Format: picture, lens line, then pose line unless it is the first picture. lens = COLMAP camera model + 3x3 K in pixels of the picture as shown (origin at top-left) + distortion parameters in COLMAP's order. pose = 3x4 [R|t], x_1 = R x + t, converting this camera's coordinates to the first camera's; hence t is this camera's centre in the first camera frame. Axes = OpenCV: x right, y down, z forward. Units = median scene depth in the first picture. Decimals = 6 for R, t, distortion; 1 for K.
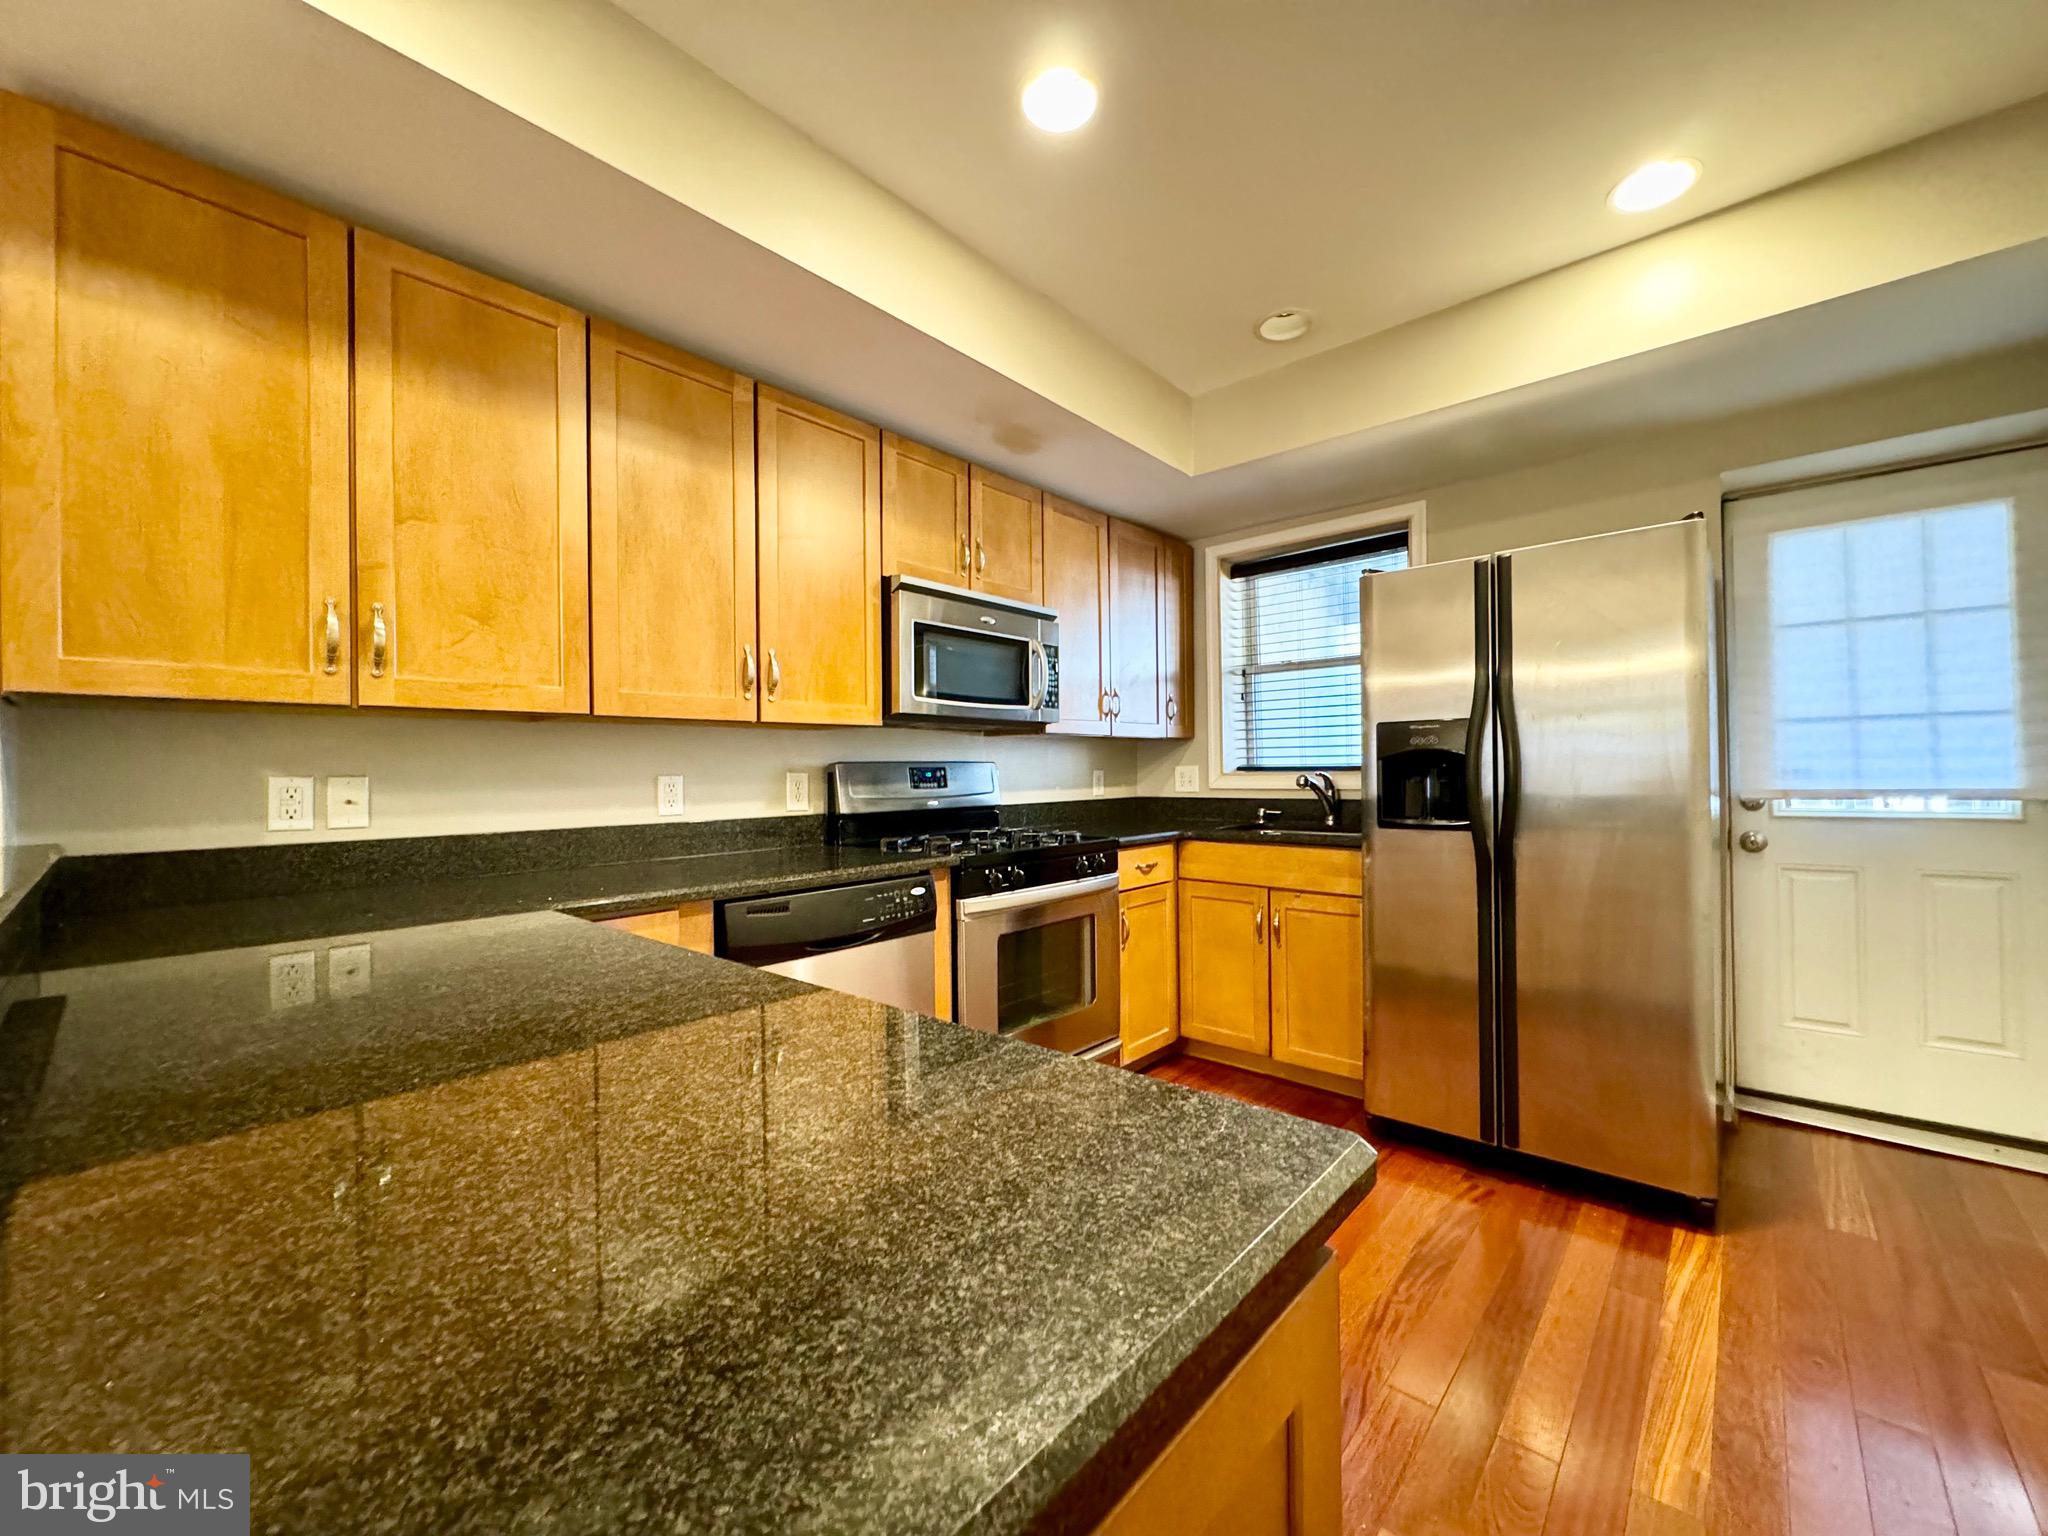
lens RADIAL K [[821.4, 0, 1024.9], [0, 821.4, 774.1], [0, 0, 1]] dist [-0.003137, 0.000339]
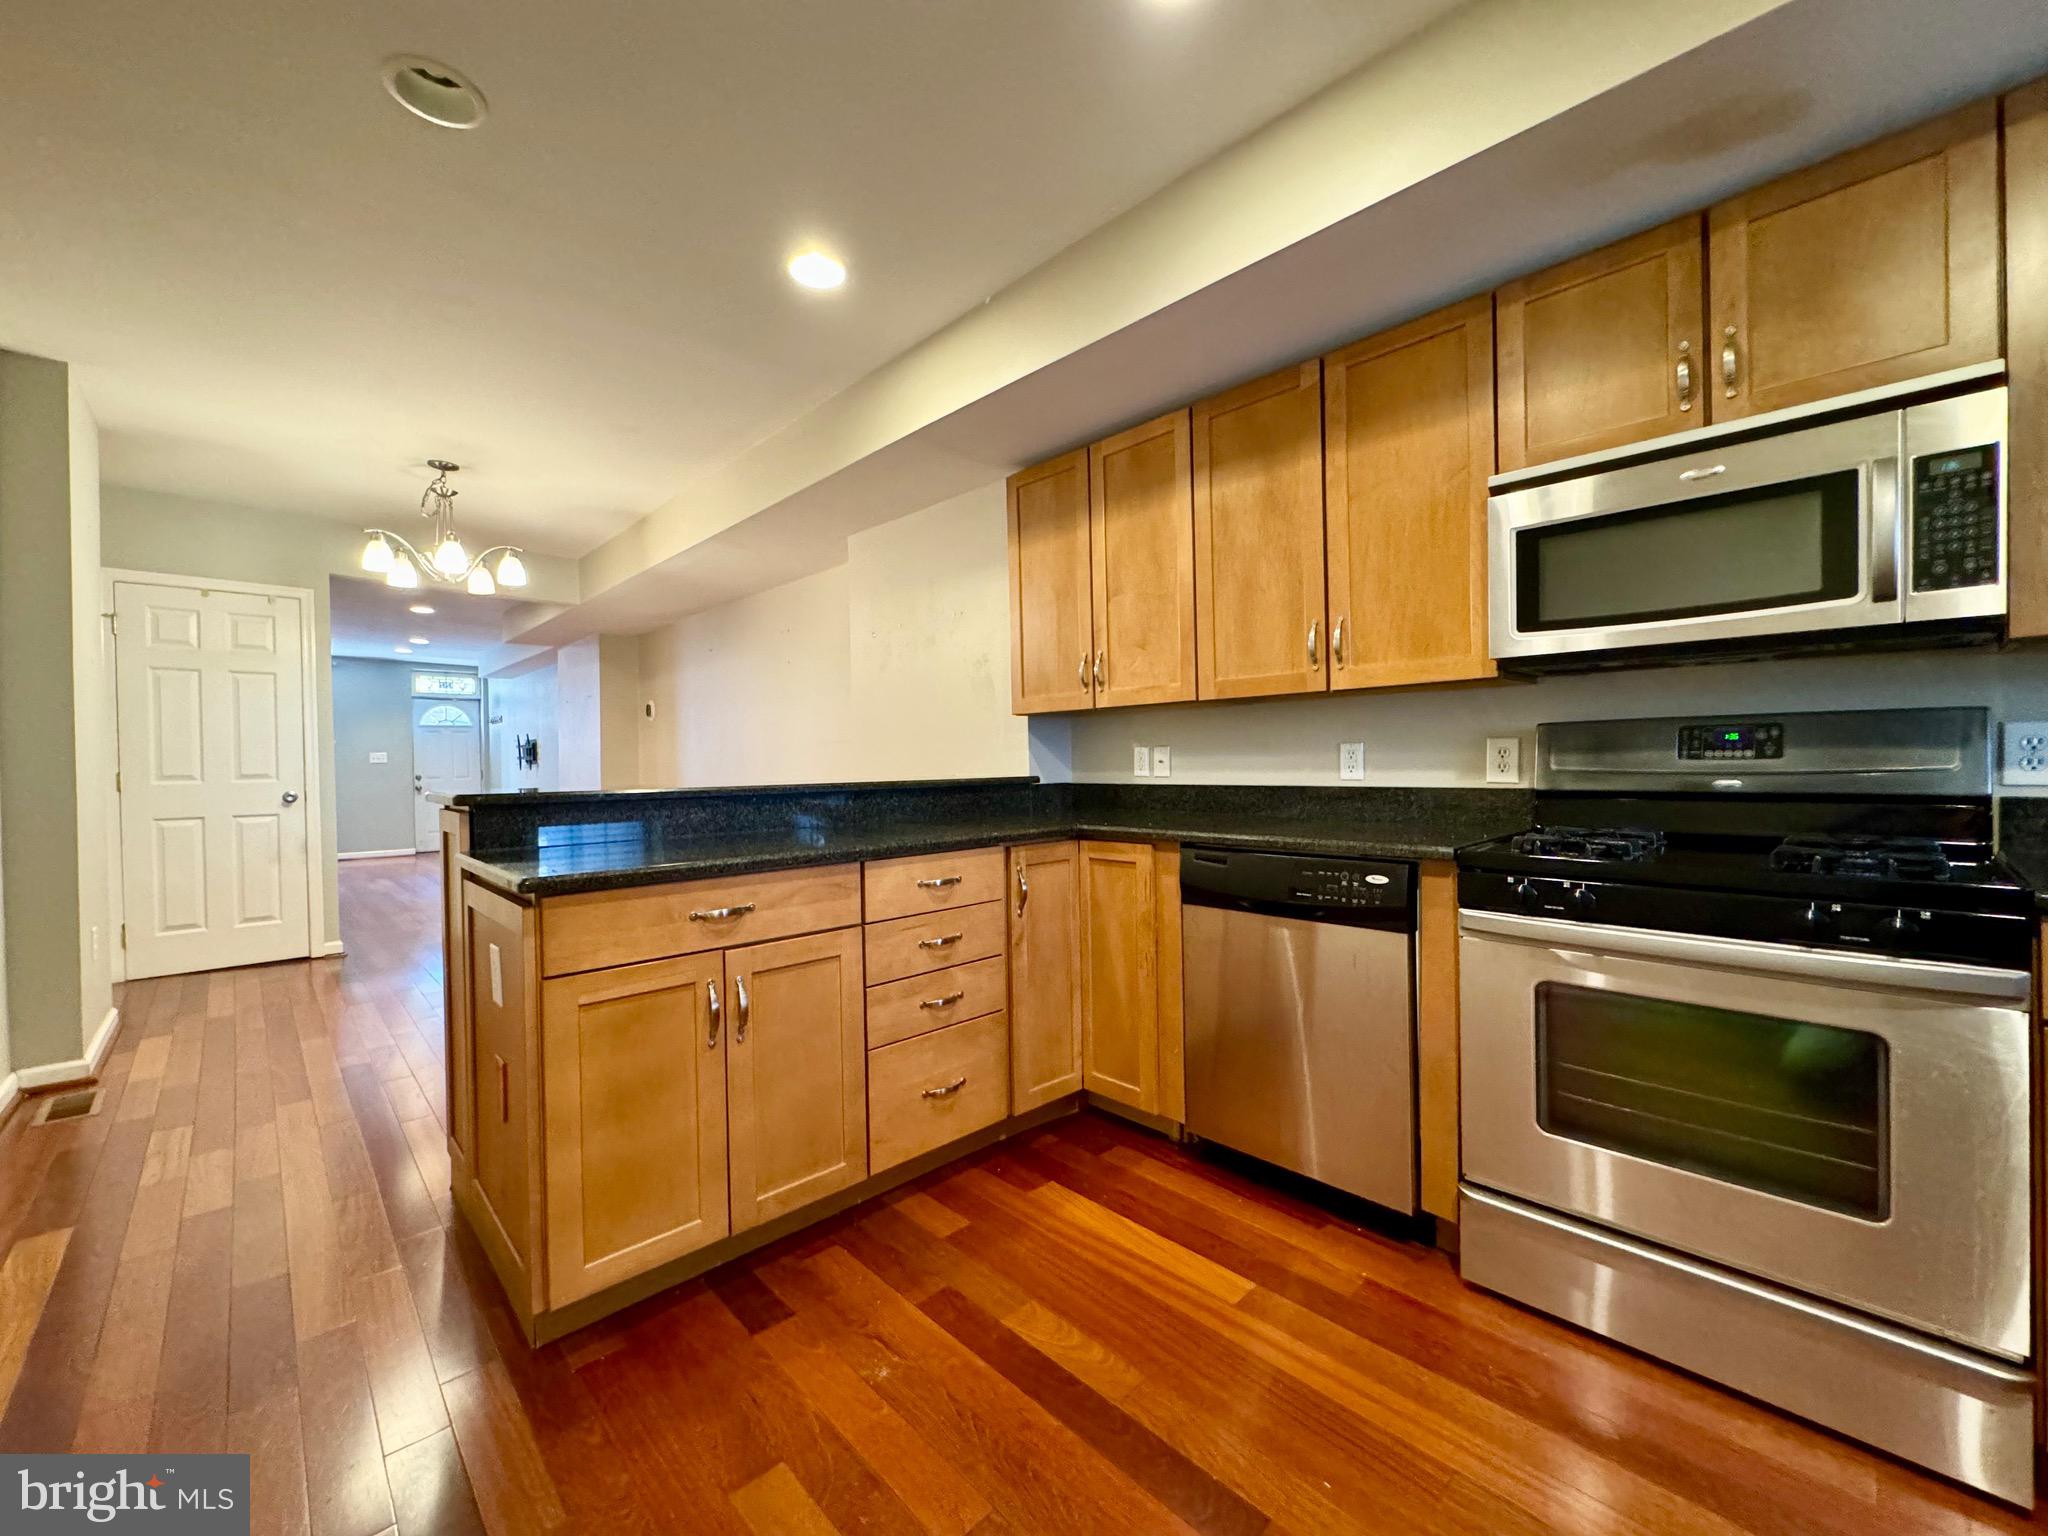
lens RADIAL K [[821.4, 0, 1015.1], [0, 821.4, 768.5], [0, 0, 1]] dist [-0.003137, 0.000339]
pose [[-0.086130, 0.024363, -0.995986, 0.791927], [0.013862, 0.999634, 0.023253, 0.004336], [0.996187, -0.011804, -0.086436, 0.750810]]
